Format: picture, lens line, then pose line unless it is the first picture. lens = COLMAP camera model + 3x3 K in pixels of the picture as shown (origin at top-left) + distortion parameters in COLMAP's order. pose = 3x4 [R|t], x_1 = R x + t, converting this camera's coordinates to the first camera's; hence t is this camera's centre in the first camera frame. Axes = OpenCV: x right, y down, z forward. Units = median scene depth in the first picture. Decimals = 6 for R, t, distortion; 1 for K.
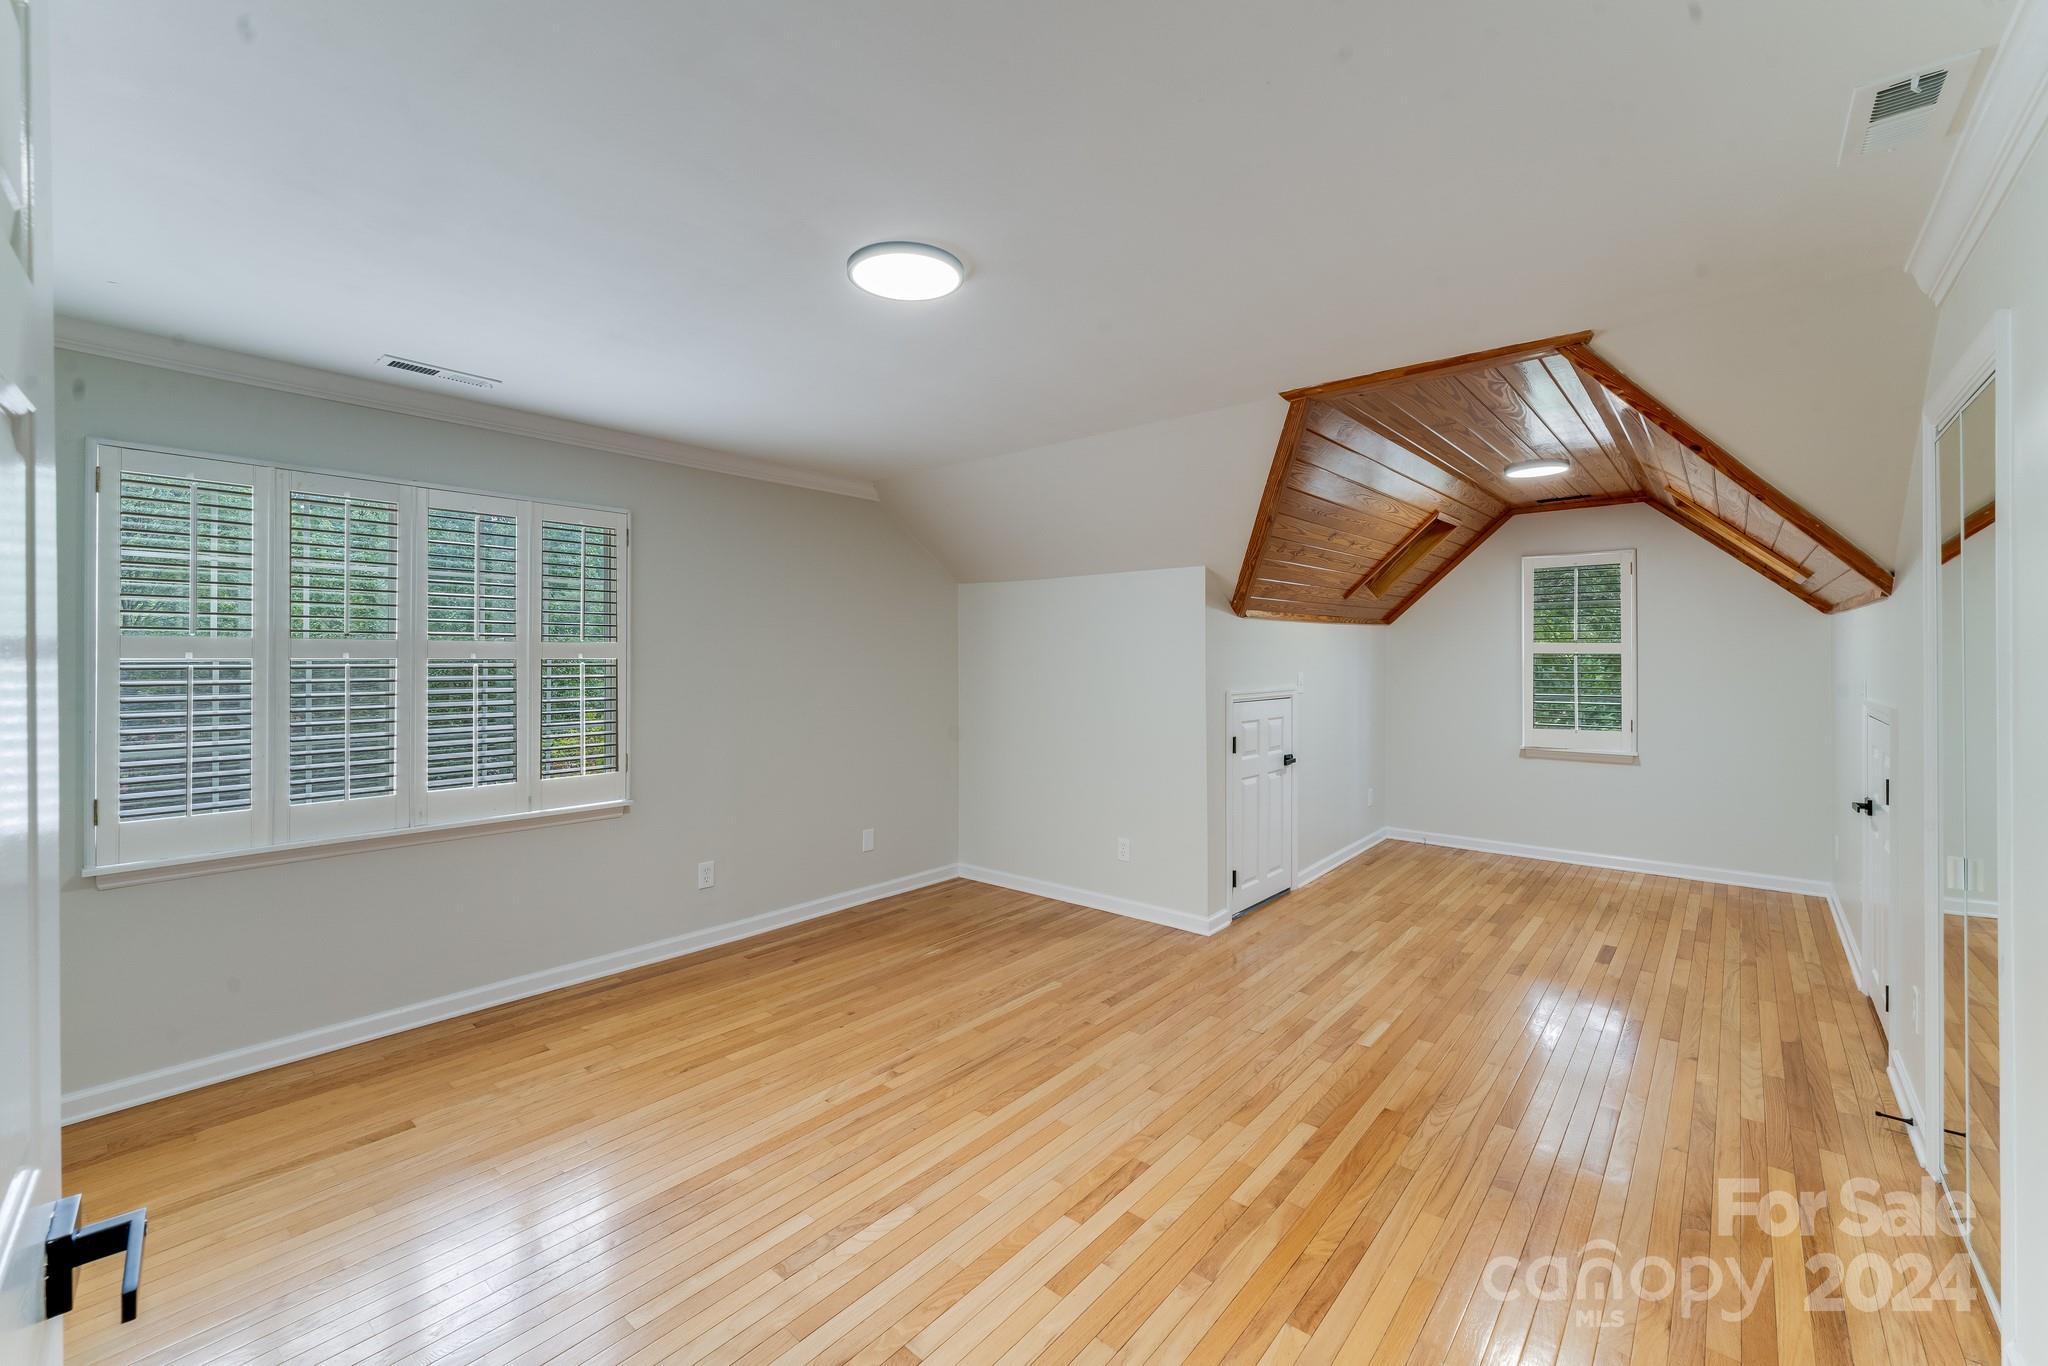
lens RADIAL K [[833.3, 0, 1012.9], [0, 833.3, 662.7], [0, 0, 1]] dist [0.000515, -0.000237]
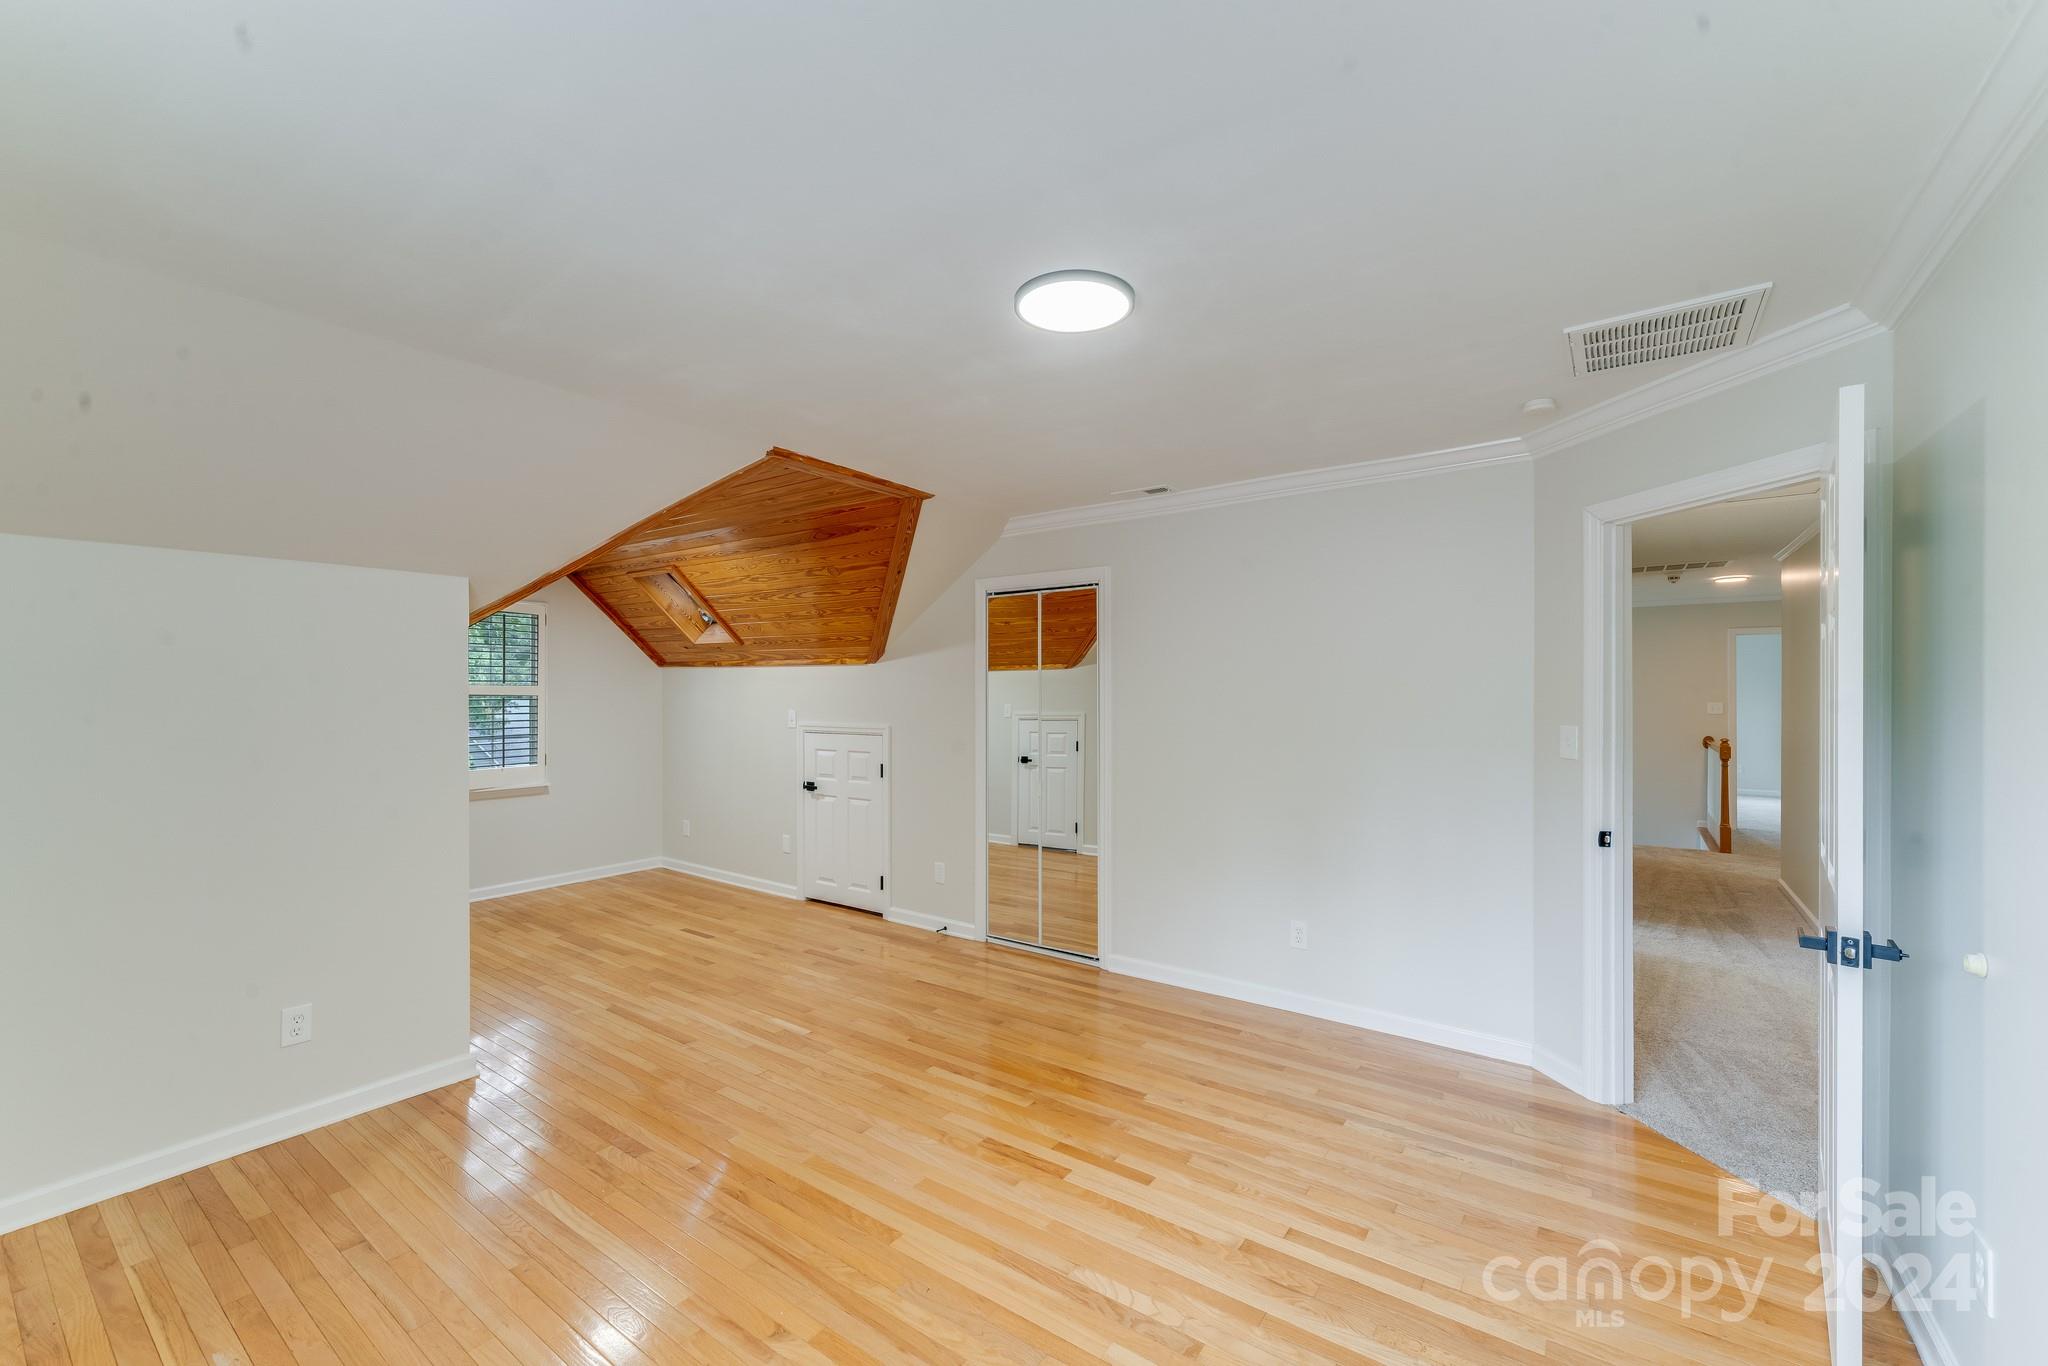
lens RADIAL K [[833.3, 0, 1010.4], [0, 833.3, 693.1], [0, 0, 1]] dist [0.000515, -0.000237]
pose [[-0.086011, 0.004113, 0.996286, -0.750603], [0.006706, 0.999971, -0.003549, -0.010630], [-0.996272, 0.006376, -0.086036, 0.797532]]
